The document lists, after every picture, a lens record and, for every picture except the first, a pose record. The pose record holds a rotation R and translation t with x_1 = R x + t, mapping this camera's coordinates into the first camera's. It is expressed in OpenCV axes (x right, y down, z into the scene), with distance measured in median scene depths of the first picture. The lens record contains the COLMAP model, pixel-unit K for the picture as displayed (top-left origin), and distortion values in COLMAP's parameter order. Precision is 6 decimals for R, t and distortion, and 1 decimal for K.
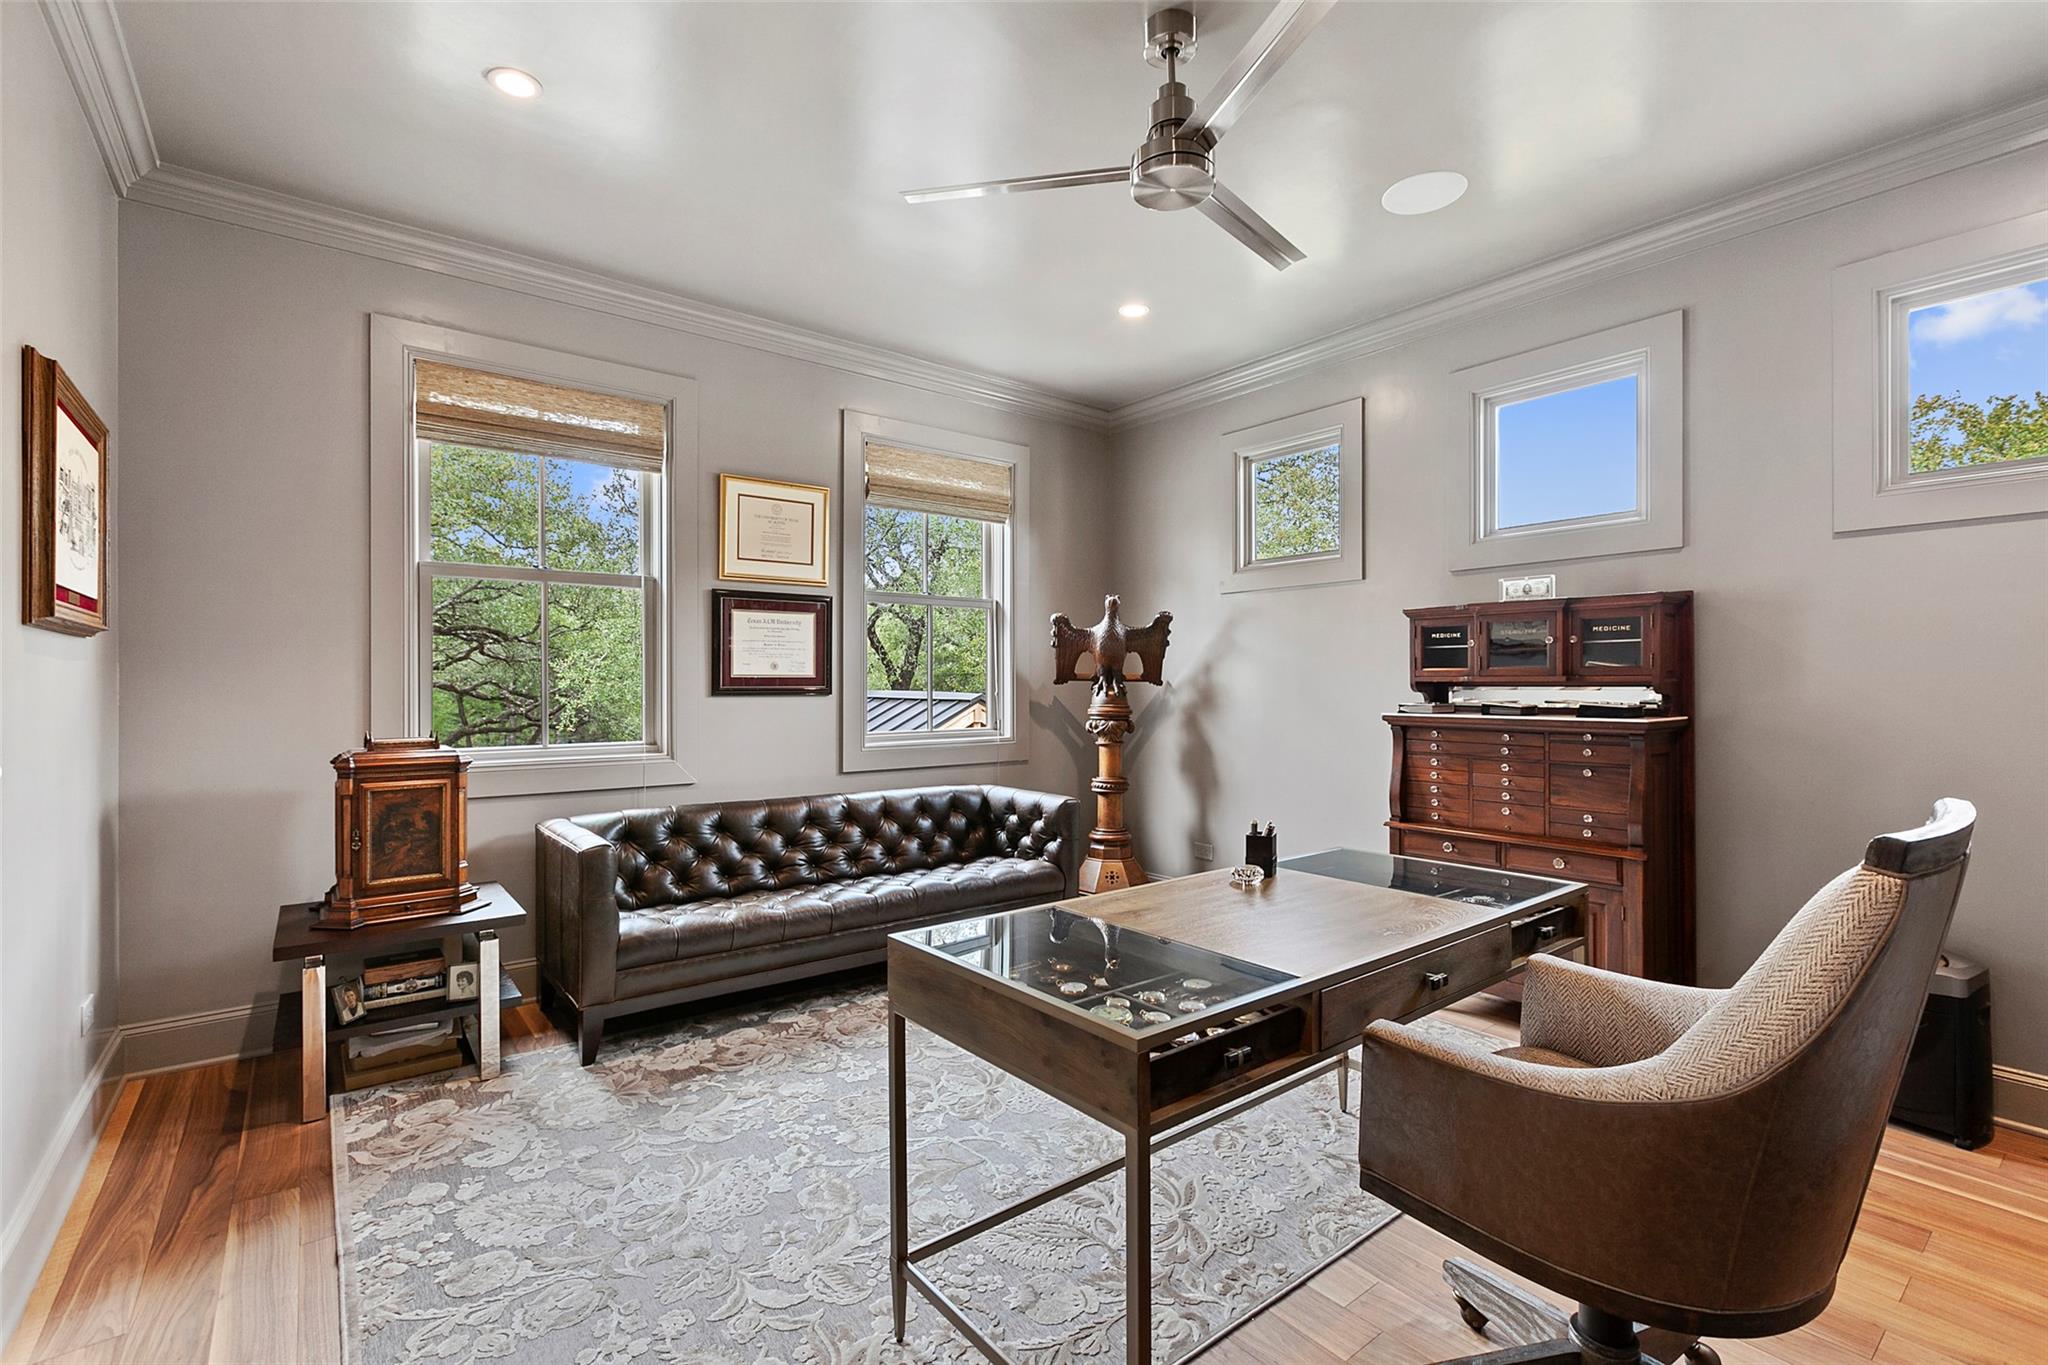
lens RADIAL K [[911.4, 0, 1014.9], [0, 911.4, 678.7], [0, 0, 1]] dist [0.001220, -0.000497]
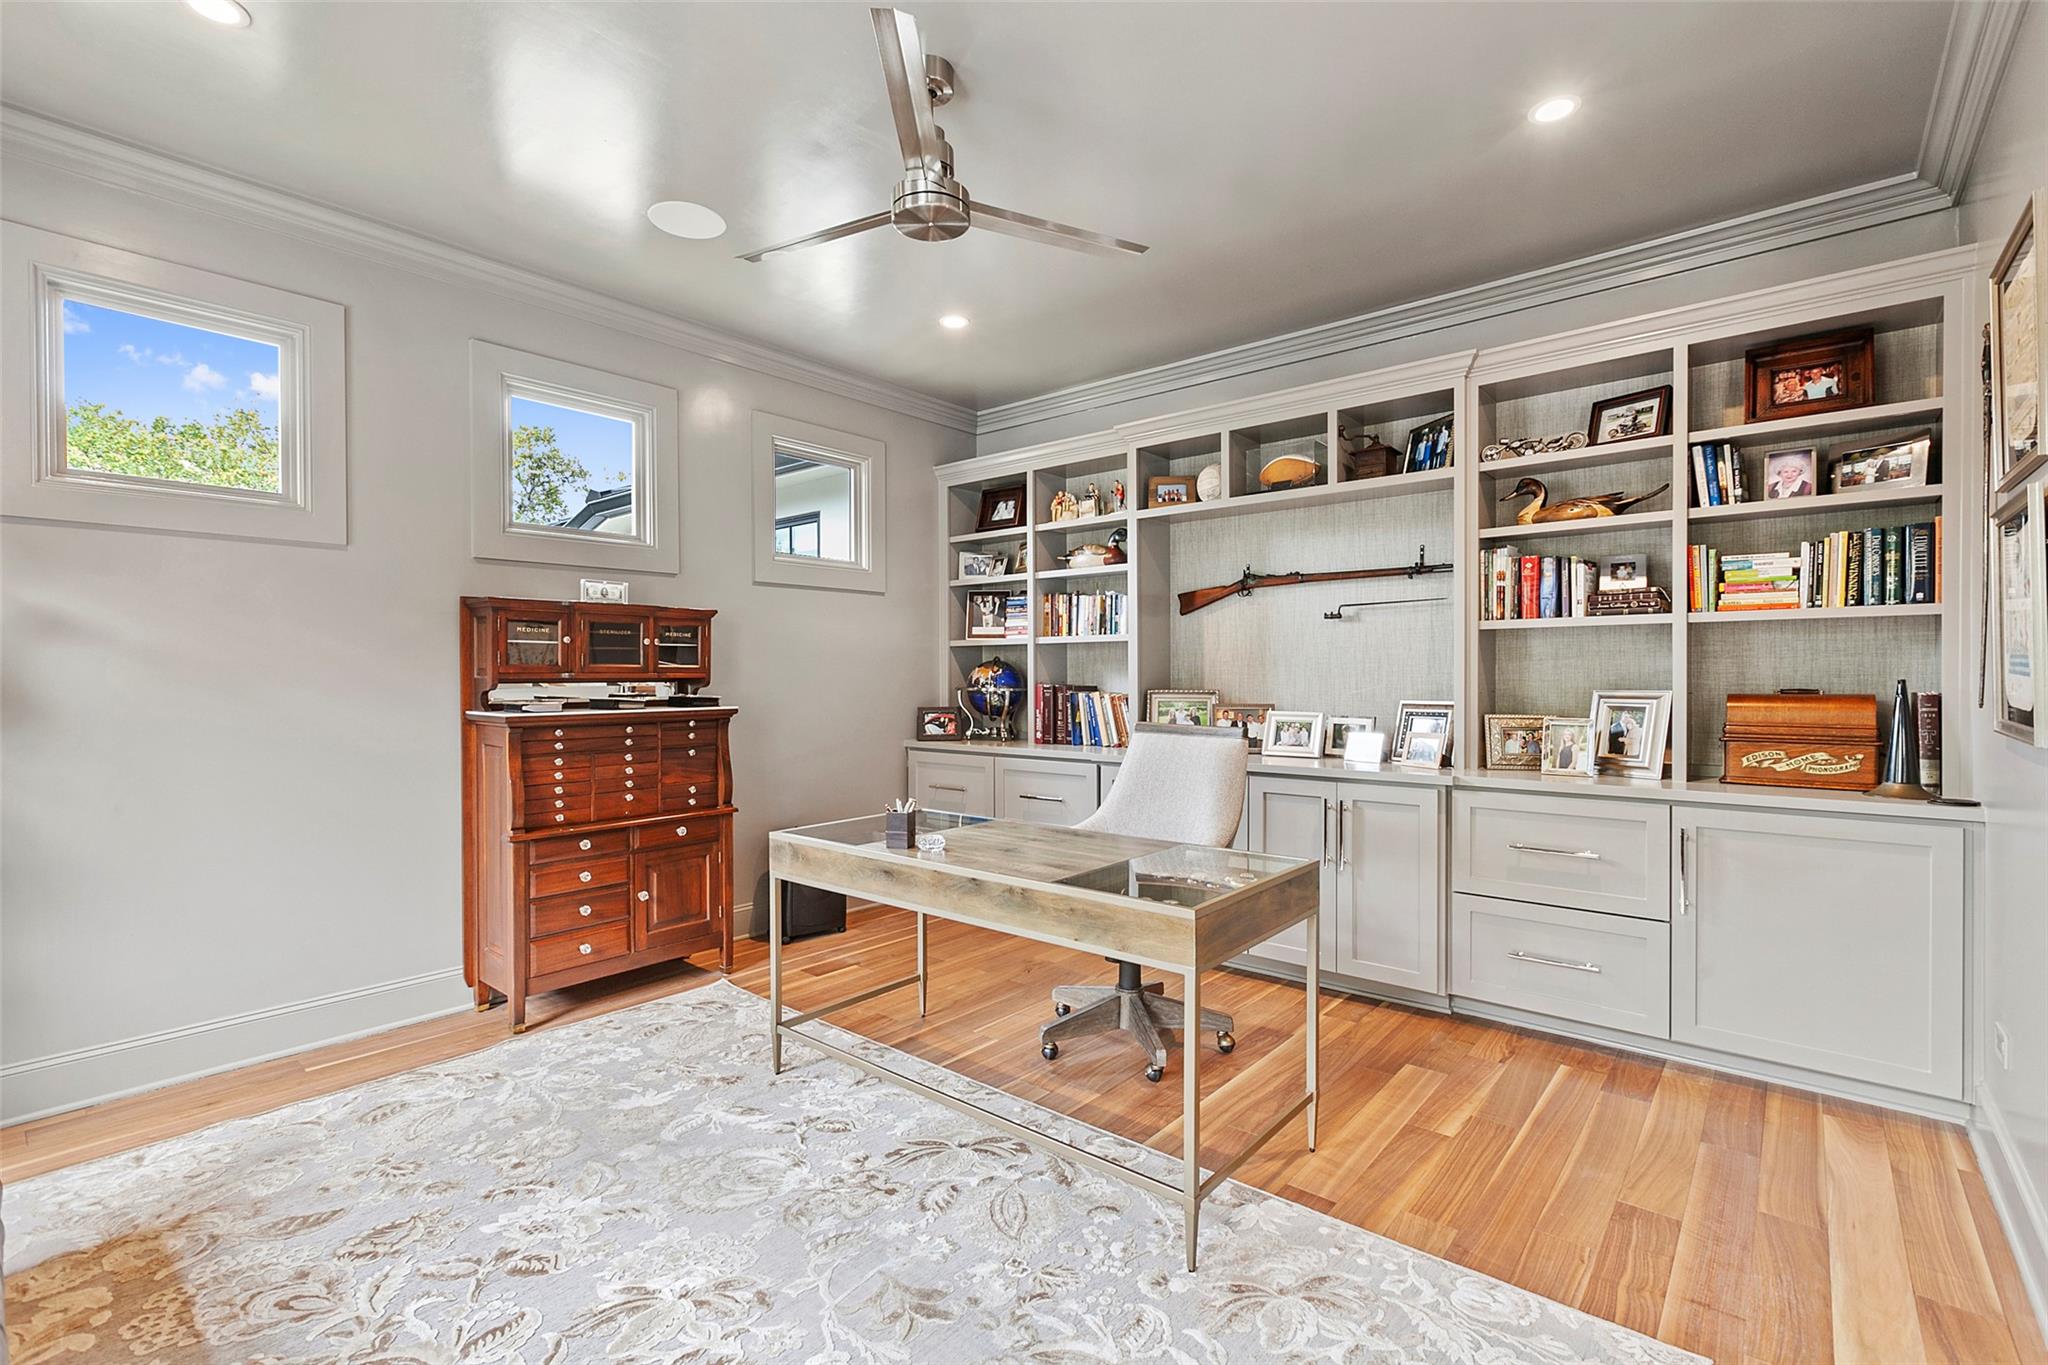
lens RADIAL K [[911.4, 0, 1014.5], [0, 911.4, 682.3], [0, 0, 1]] dist [0.001220, -0.000497]
pose [[-0.204284, -0.003192, 0.978906, -0.594424], [0.003707, 0.999985, 0.004035, 0.005684], [-0.978905, 0.004453, -0.204269, 0.748176]]
